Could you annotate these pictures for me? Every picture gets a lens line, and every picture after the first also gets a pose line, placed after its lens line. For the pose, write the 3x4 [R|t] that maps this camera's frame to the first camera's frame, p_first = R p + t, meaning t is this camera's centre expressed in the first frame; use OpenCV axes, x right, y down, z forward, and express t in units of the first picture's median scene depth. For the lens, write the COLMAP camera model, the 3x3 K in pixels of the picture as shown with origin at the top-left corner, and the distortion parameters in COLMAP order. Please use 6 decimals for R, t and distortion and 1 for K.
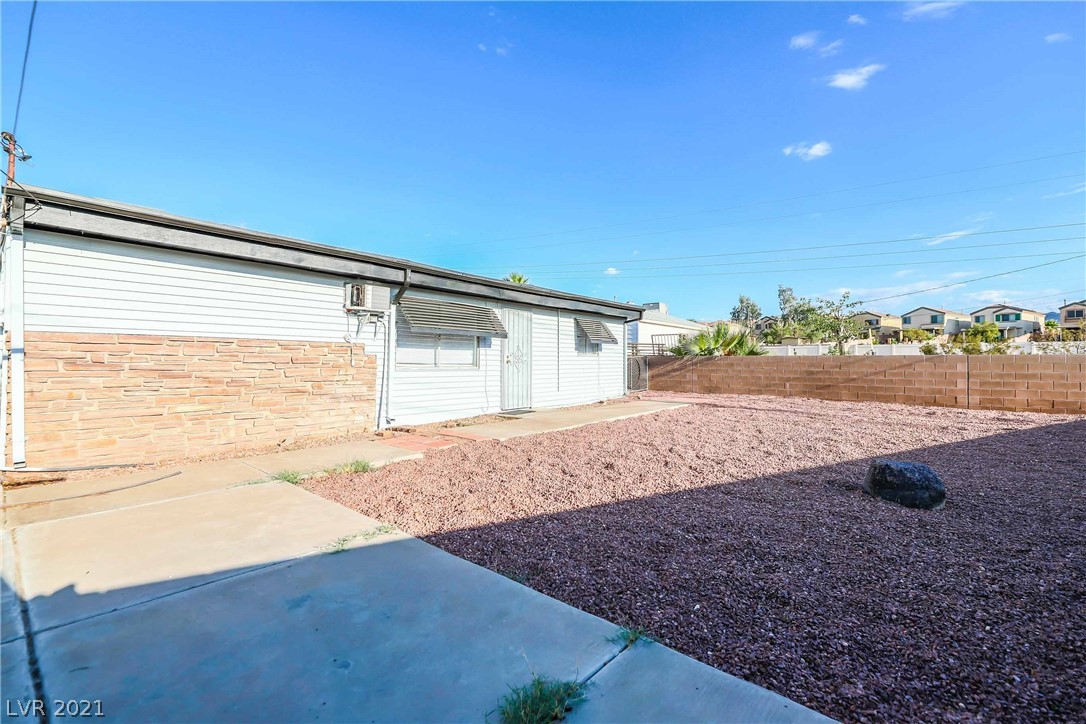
lens RADIAL K [[482.8, 0, 550.3], [0, 482.8, 357.3], [0, 0, 1]] dist [0.000547, -0.000087]
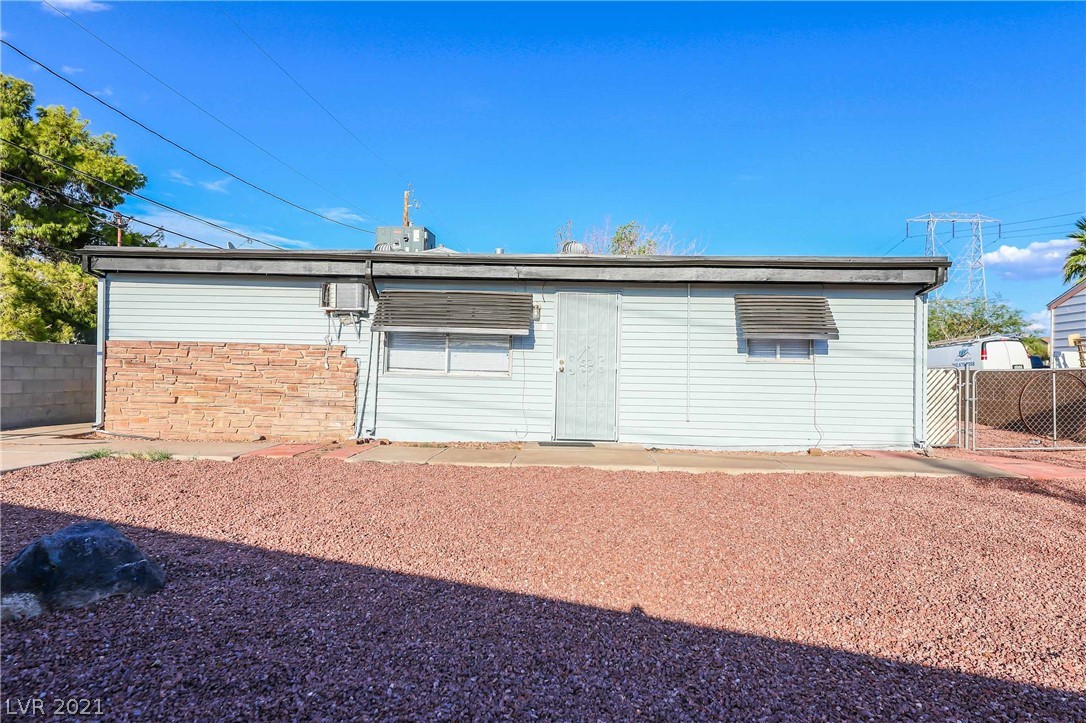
lens RADIAL K [[657.2, 0, 543.6], [0, 657.2, 383.5], [0, 0, 1]] dist [-0.000186, 0.000234]
pose [[0.588044, 0.010304, -0.808763, 0.634389], [-0.012990, 0.999910, 0.003294, 0.025834], [0.808725, 0.008568, 0.588125, 0.410378]]
